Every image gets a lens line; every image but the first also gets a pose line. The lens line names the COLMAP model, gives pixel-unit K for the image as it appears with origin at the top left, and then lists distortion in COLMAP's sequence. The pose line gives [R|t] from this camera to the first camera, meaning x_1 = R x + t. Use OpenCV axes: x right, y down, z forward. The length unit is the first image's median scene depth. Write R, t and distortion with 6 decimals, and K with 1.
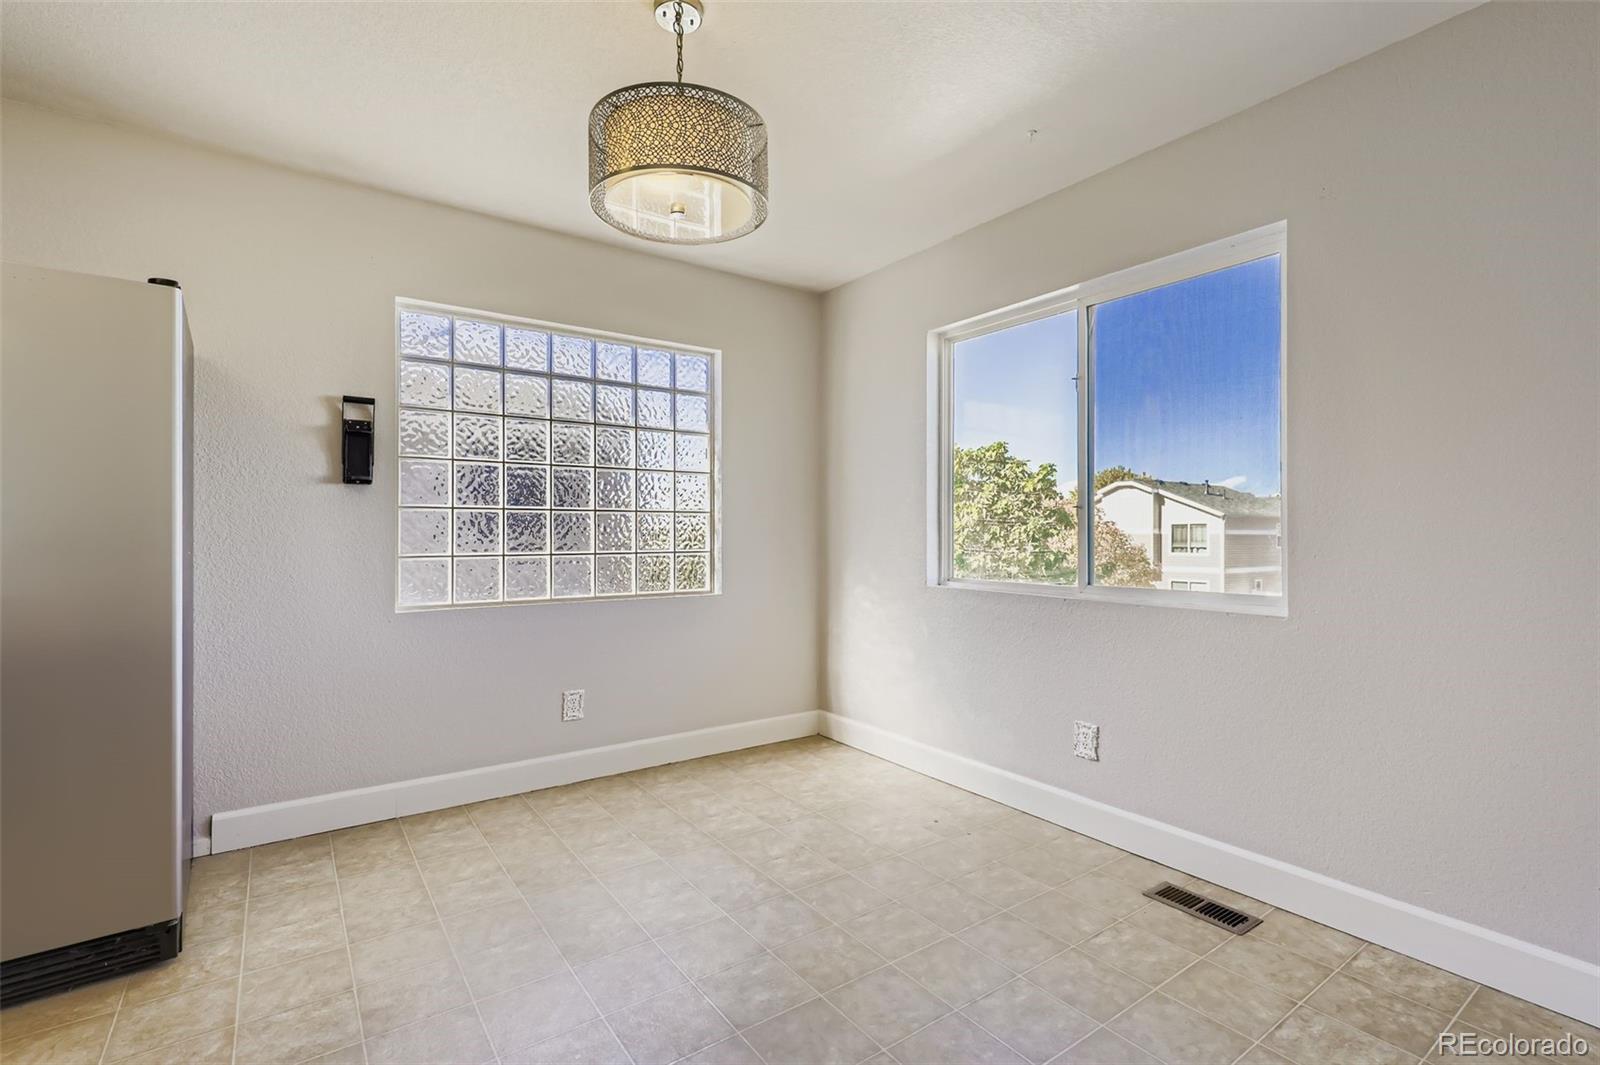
lens RADIAL K [[723.5, 0, 799.4], [0, 723.5, 530.8], [0, 0, 1]] dist [-0.007994, -0.000068]
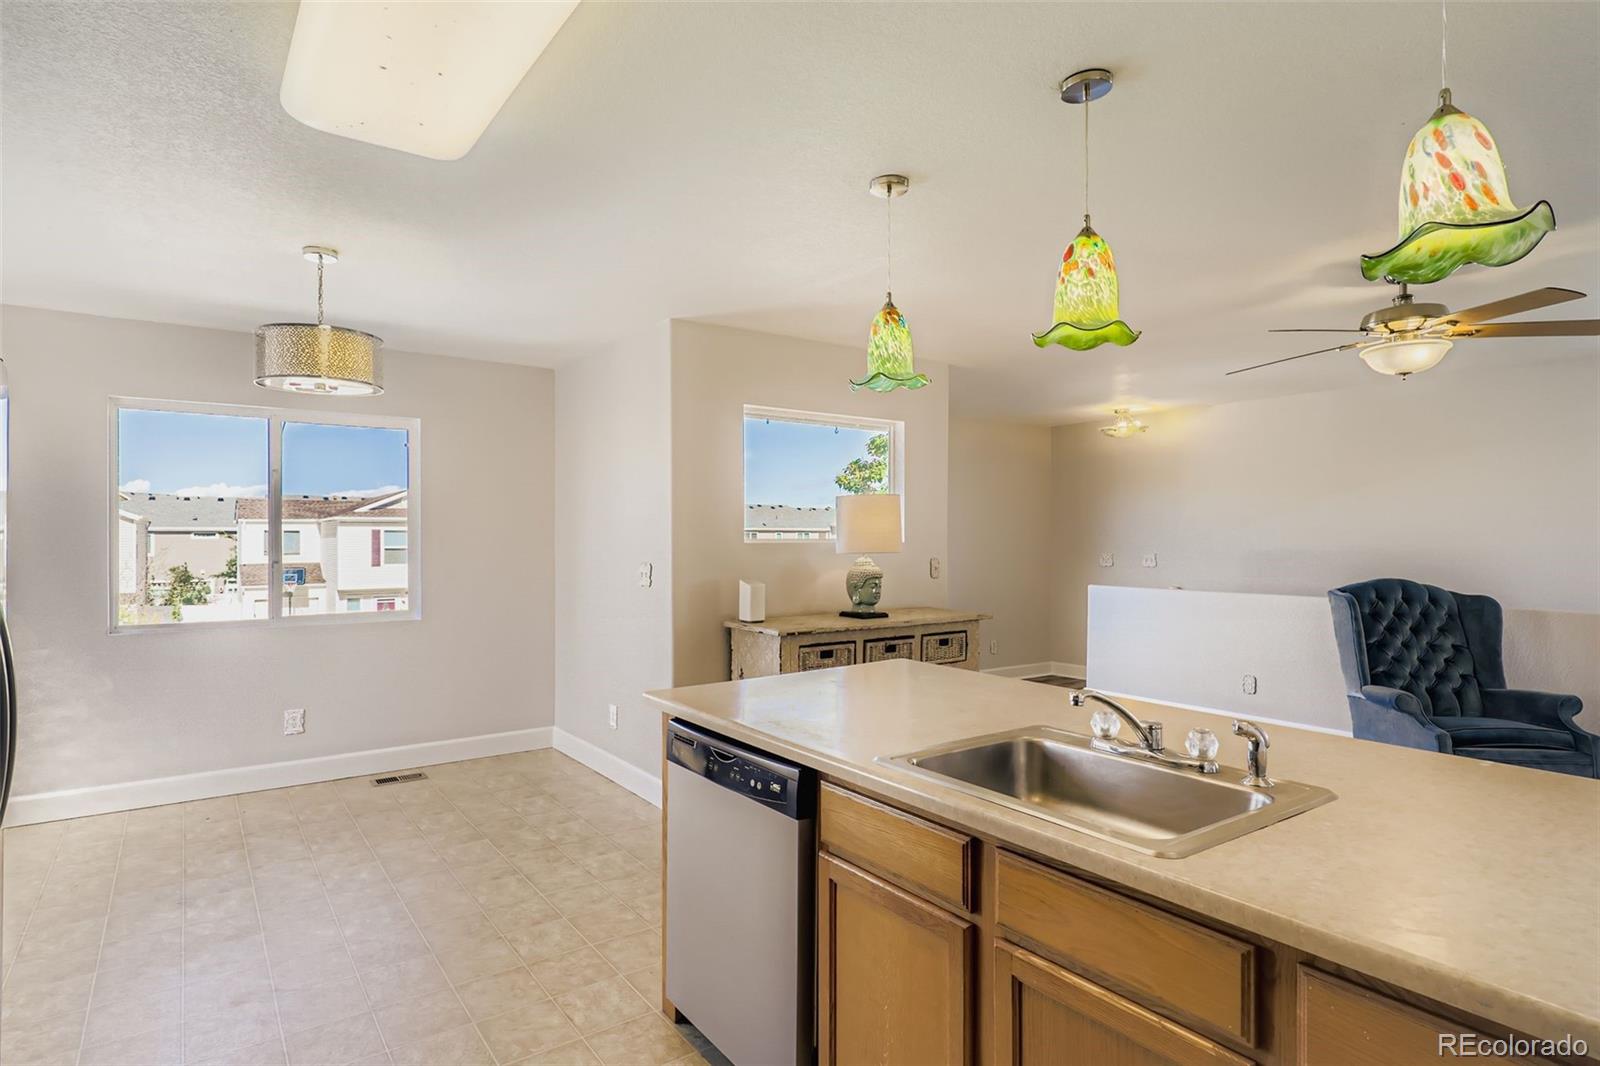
lens RADIAL K [[836.9, 0, 731.6], [0, 836.9, 538.5], [0, 0, 1]] dist [-0.000483, 0.000378]
pose [[0.036832, -0.008444, 0.999286, -1.111245], [0.000074, 0.999964, 0.008447, -0.086187], [-0.999321, -0.000237, 0.036831, 0.040145]]
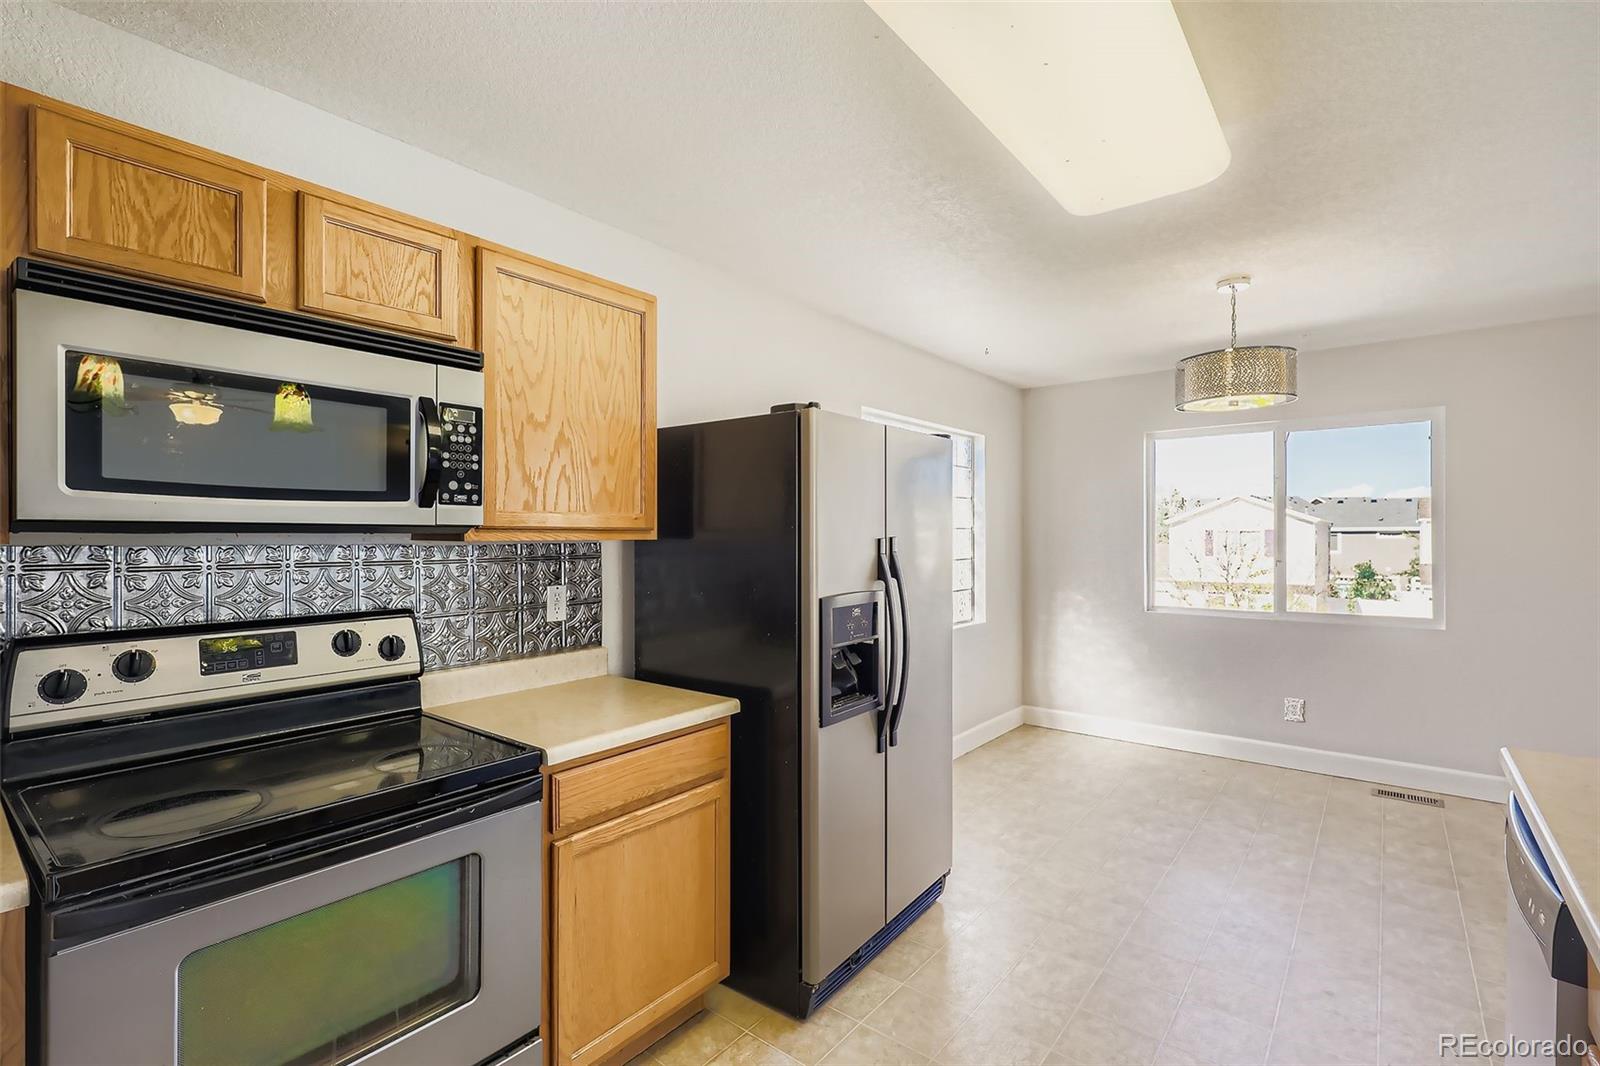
lens RADIAL K [[723.5, 0, 785.6], [0, 723.5, 545.6], [0, 0, 1]] dist [-0.007994, -0.000068]
pose [[0.965498, -0.007829, 0.260292, -0.952079], [0.003438, 0.999844, 0.017322, -0.089510], [-0.260387, -0.015829, 0.965375, -0.200566]]
